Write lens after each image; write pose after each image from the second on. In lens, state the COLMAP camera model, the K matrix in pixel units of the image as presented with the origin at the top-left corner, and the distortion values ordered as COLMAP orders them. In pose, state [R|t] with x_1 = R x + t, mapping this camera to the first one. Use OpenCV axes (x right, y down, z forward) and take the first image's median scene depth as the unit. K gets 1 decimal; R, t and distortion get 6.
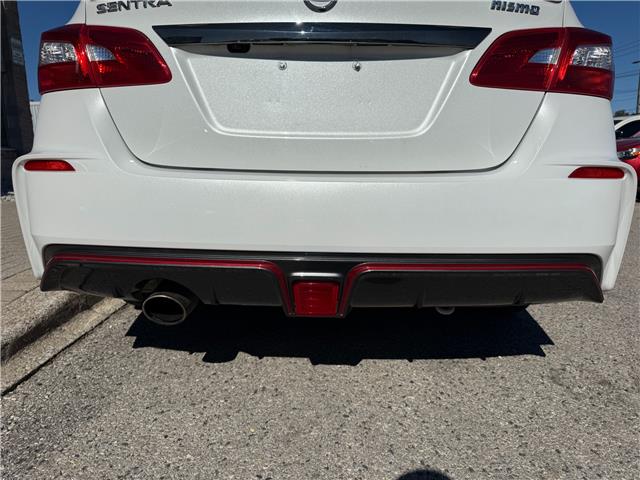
lens RADIAL K [[449.5, 0, 322.1], [0, 449.5, 241.7], [0, 0, 1]] dist [0.009906, -0.021291]
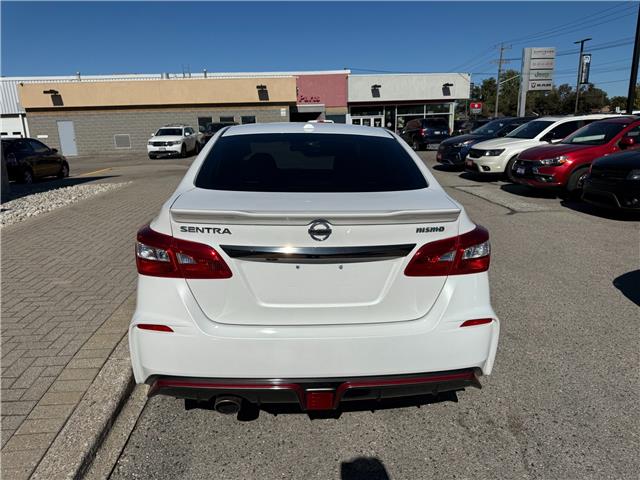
lens RADIAL K [[449.5, 0, 316.5], [0, 449.5, 238.4], [0, 0, 1]] dist [0.009906, -0.021291]
pose [[0.996411, -0.027884, 0.079923, -0.121896], [0.022993, 0.997844, 0.061475, -0.504028], [-0.081465, -0.059417, 0.994904, -0.578086]]
